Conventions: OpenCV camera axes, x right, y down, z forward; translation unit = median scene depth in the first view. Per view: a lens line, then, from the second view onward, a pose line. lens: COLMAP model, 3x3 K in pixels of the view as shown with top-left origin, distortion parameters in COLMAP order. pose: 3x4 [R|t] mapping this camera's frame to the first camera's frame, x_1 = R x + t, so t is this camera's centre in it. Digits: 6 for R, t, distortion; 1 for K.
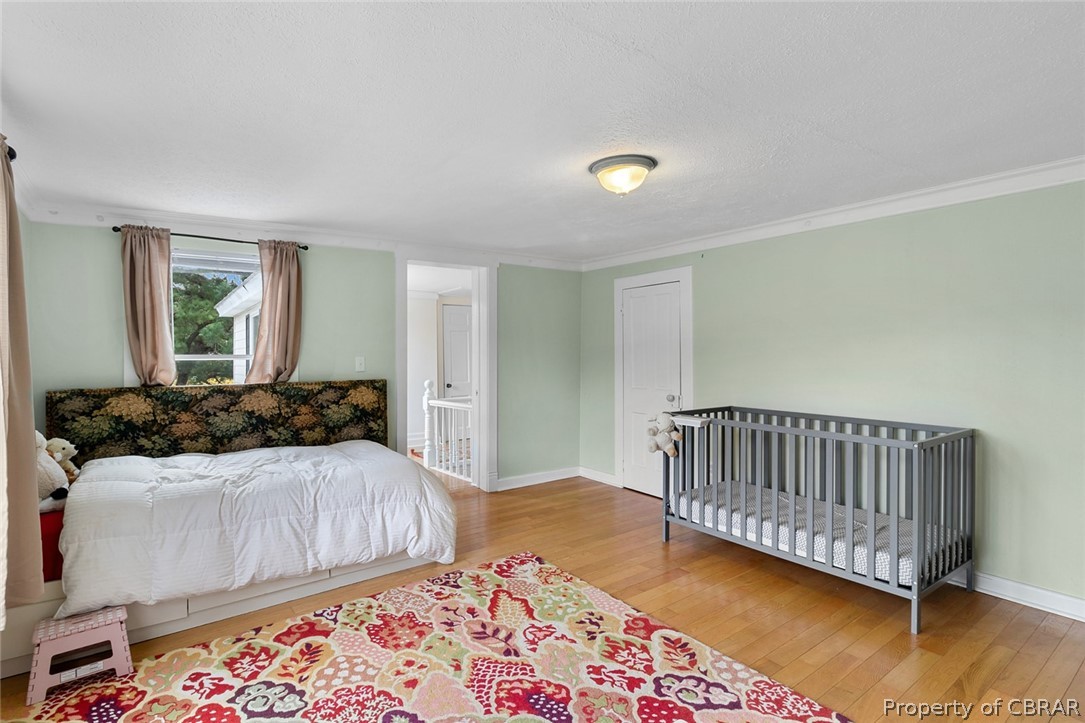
lens RADIAL K [[508.7, 0, 540.9], [0, 508.7, 361.8], [0, 0, 1]] dist [-0.000154, 0.000013]
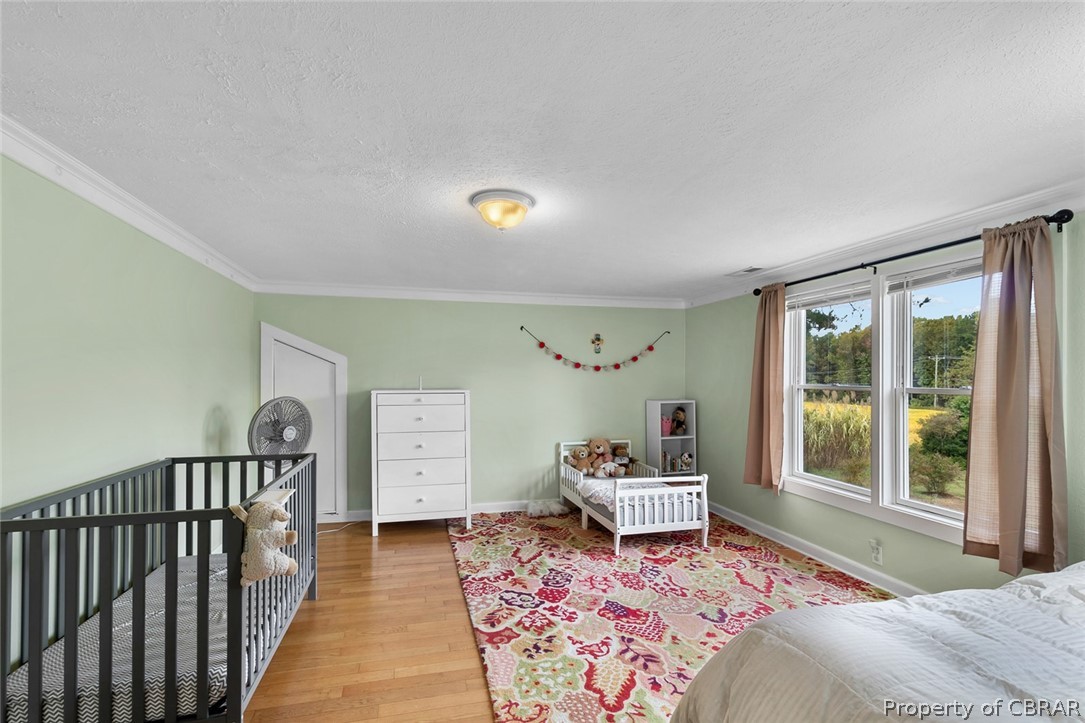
lens RADIAL K [[508.7, 0, 542.8], [0, 508.7, 370.3], [0, 0, 1]] dist [-0.000154, 0.000013]
pose [[-0.906080, 0.011146, 0.422959, -0.368438], [0.012938, 0.999915, 0.001368, -0.046972], [-0.422908, 0.006712, -0.906148, 2.053324]]
